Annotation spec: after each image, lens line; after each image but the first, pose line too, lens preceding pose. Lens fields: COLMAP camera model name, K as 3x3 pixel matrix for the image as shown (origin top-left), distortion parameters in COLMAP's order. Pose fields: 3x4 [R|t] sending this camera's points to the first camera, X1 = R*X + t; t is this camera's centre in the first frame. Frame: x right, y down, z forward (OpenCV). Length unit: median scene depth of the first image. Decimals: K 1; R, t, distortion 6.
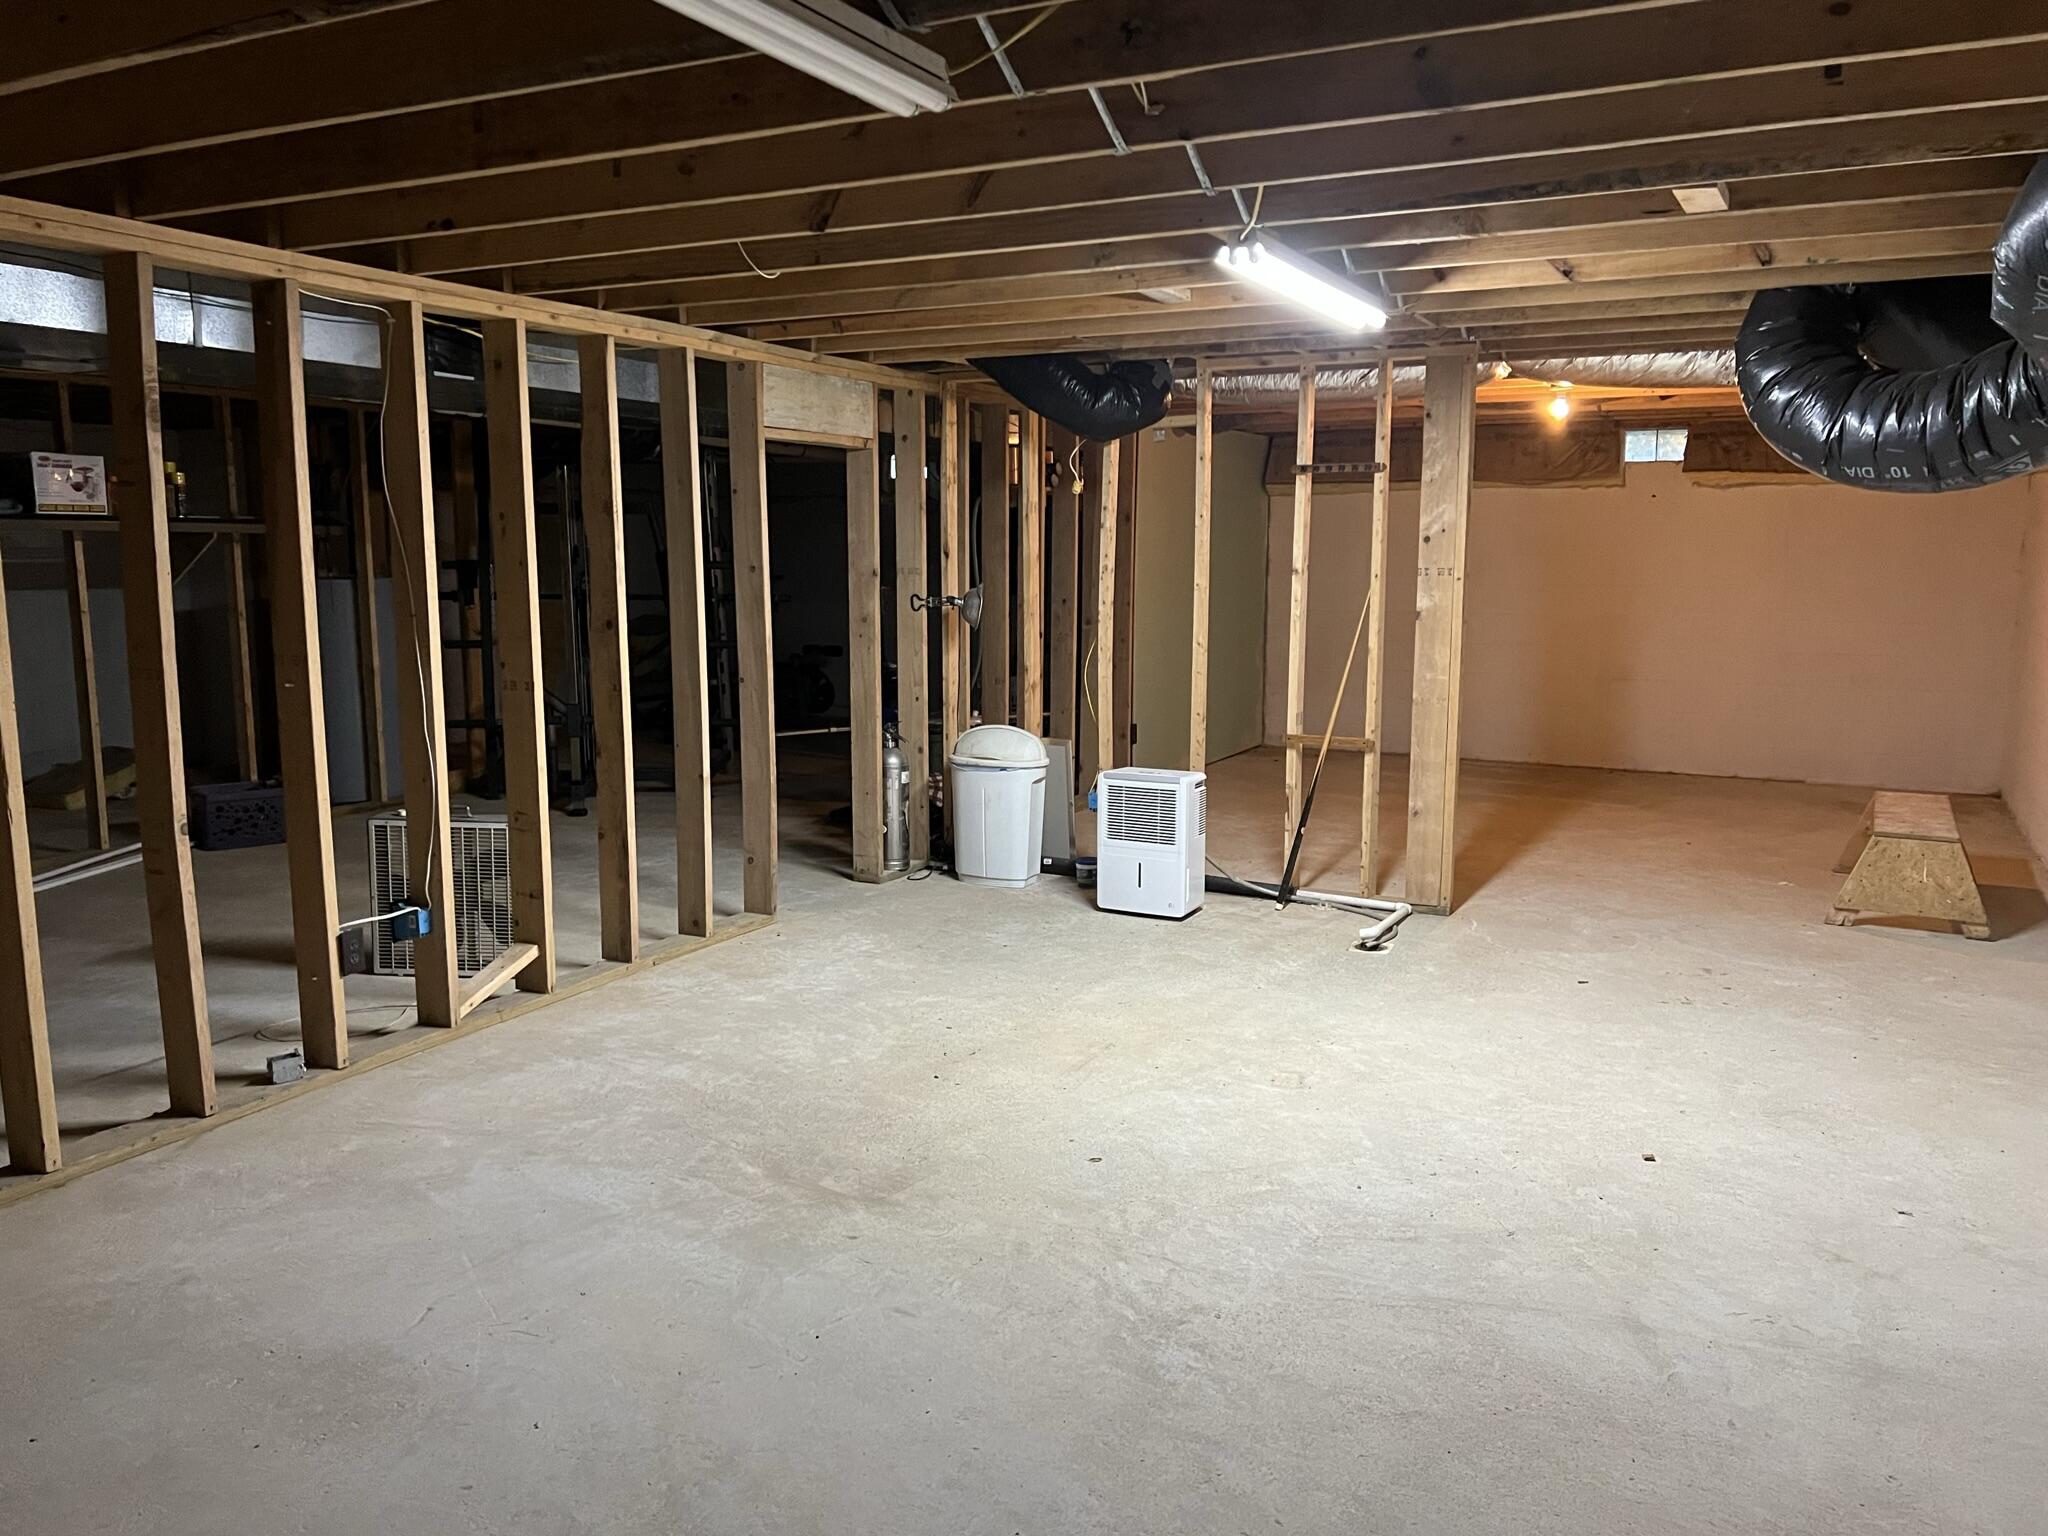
lens RADIAL K [[1539.9, 0, 1026.0], [0, 1539.9, 771.1], [0, 0, 1]] dist [-0.007194, -0.008580]
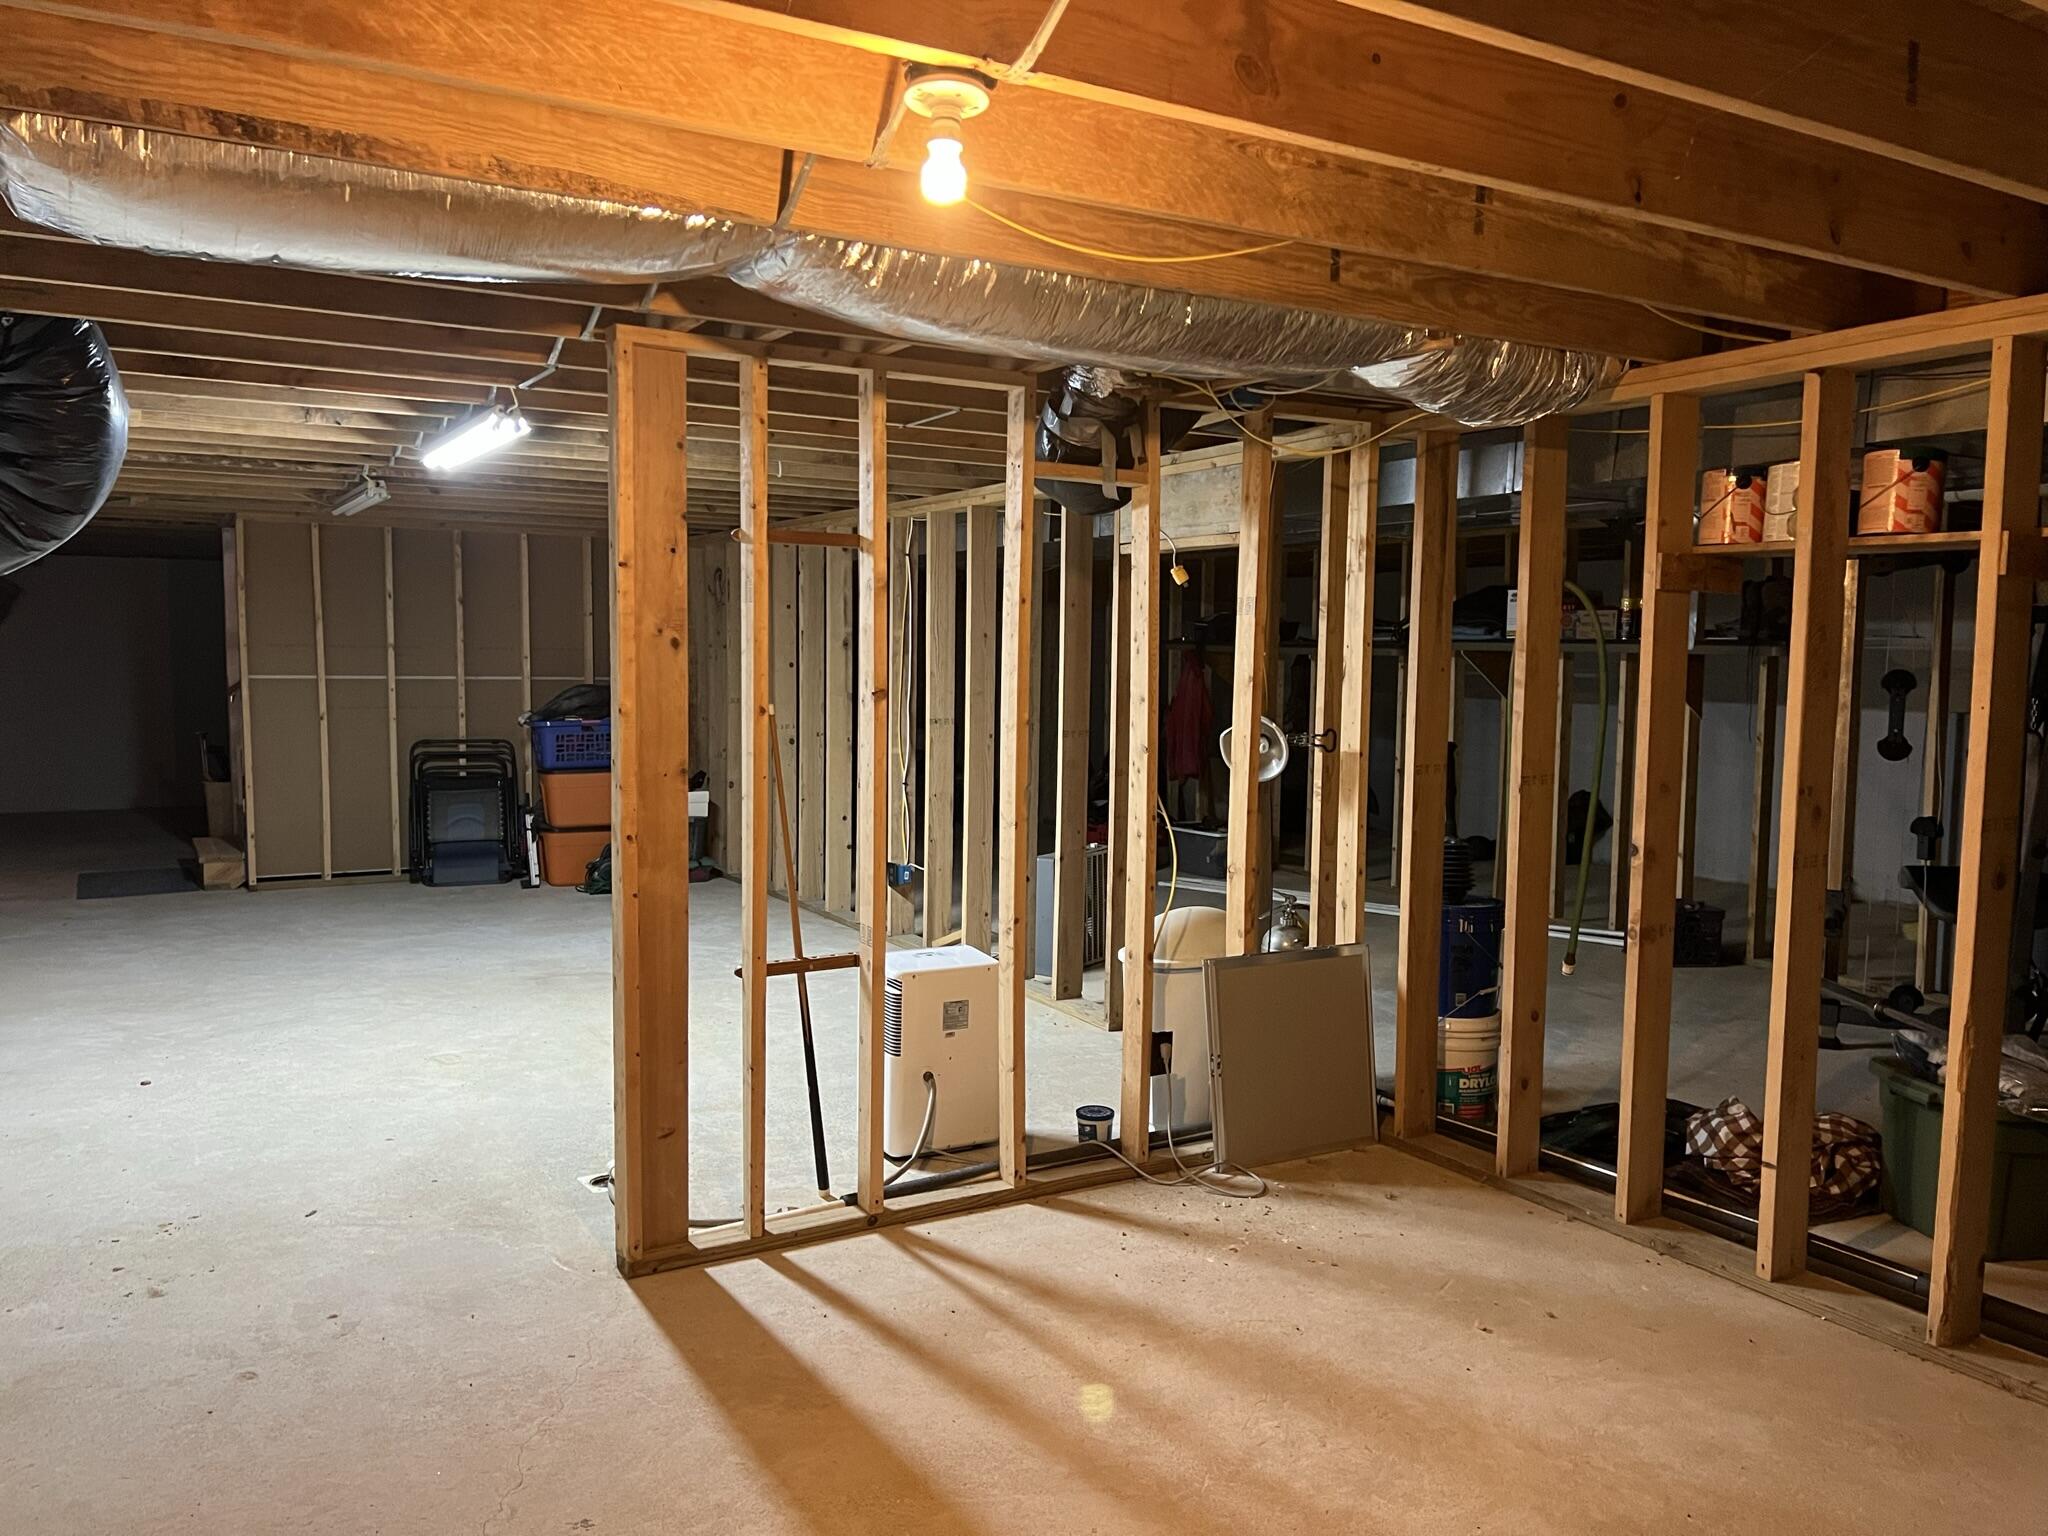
lens RADIAL K [[1539.9, 0, 1024.9], [0, 1539.9, 768.7], [0, 0, 1]] dist [-0.007194, -0.008580]
pose [[-0.533541, 0.061538, -0.843532, 0.923945], [-0.136393, 0.978035, 0.157620, -0.289302], [0.834704, 0.199148, -0.513429, 1.888005]]
